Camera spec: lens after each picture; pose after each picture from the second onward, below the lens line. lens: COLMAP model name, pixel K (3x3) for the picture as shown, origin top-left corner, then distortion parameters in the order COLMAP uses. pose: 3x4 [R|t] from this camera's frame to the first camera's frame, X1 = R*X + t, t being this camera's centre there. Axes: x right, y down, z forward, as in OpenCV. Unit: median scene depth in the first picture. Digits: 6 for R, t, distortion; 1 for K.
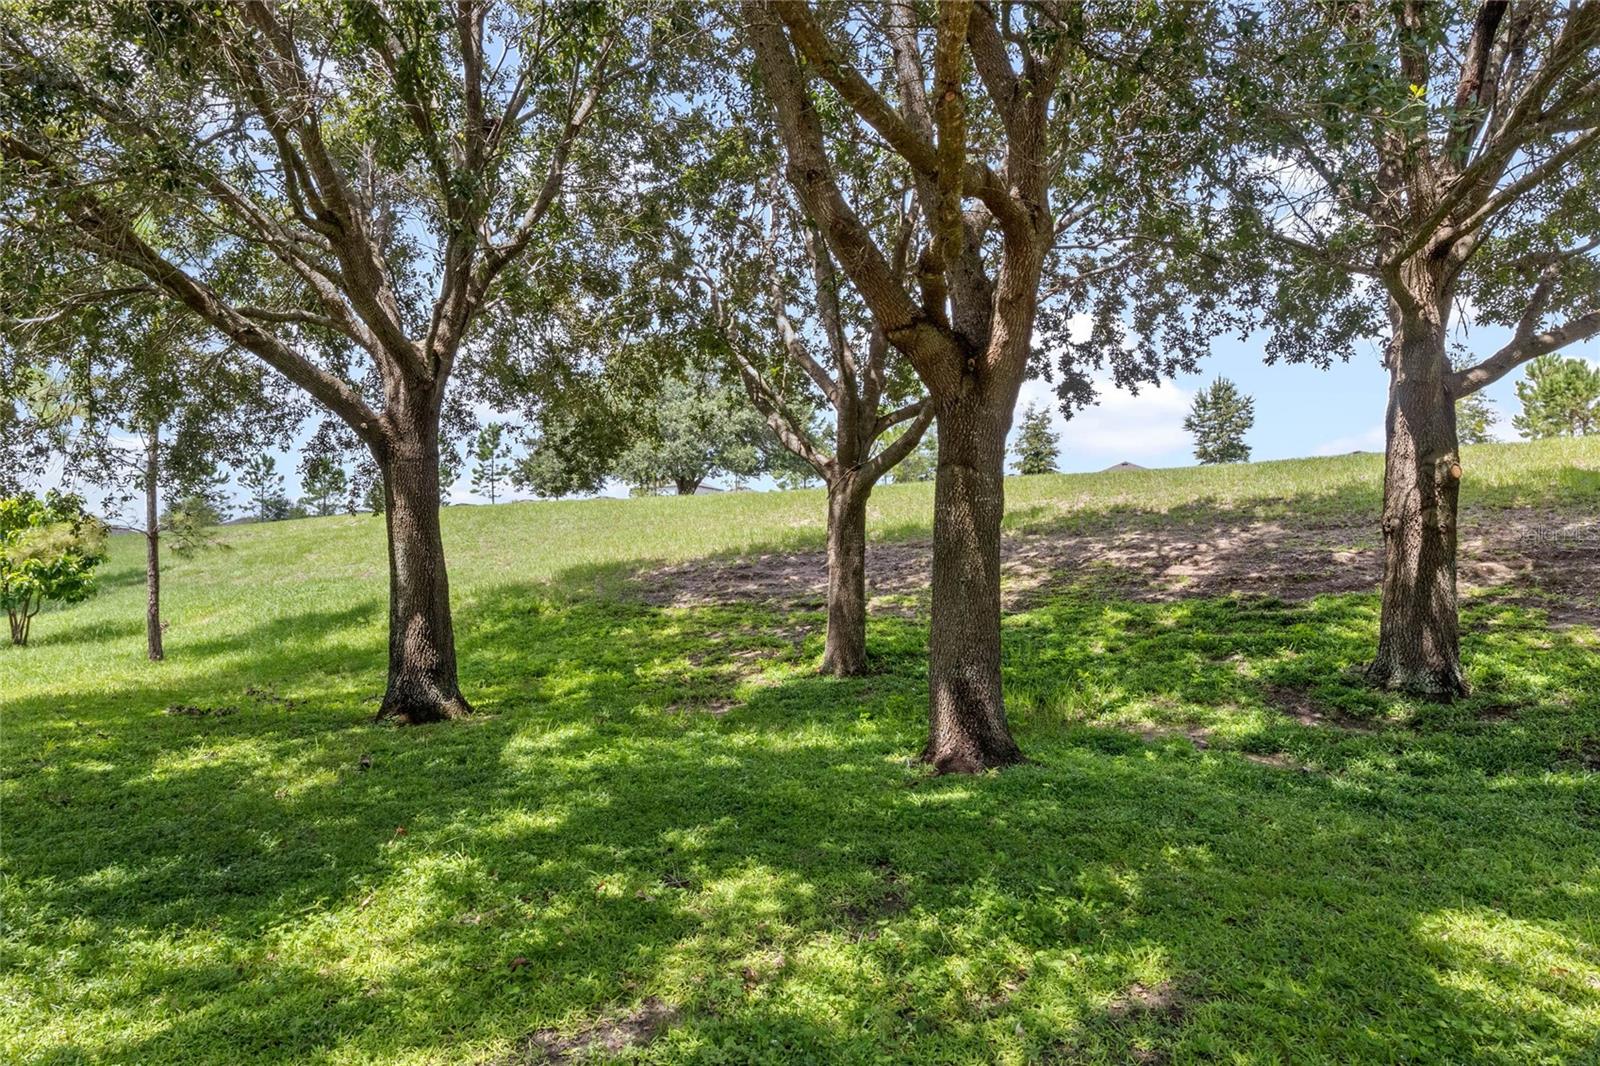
lens RADIAL K [[937.1, 0, 800.0], [0, 937.1, 533.0], [0, 0, 1]] dist [-0.004607, 0.000388]
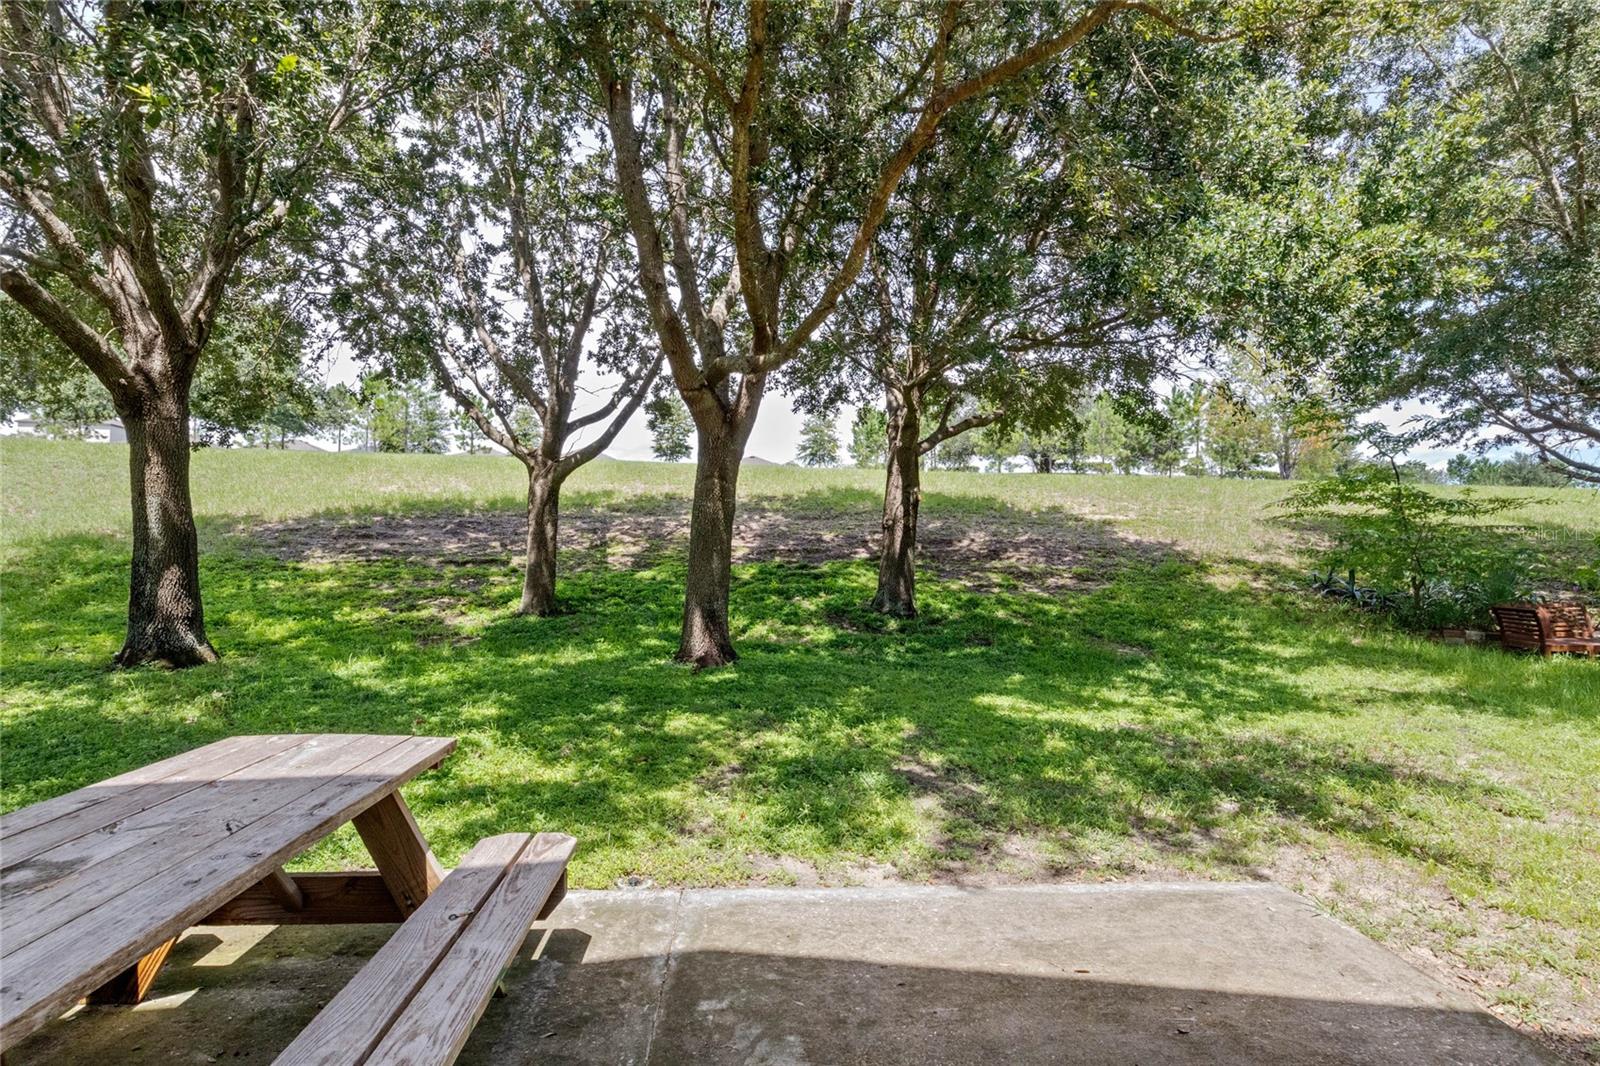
lens RADIAL K [[811.3, 0, 805.4], [0, 811.3, 546.9], [0, 0, 1]] dist [-0.009692, -0.000534]
pose [[0.807036, 0.026318, 0.589915, -0.364413], [-0.058369, 0.997669, 0.035344, -0.008743], [-0.587610, -0.062956, 0.806691, -0.155150]]
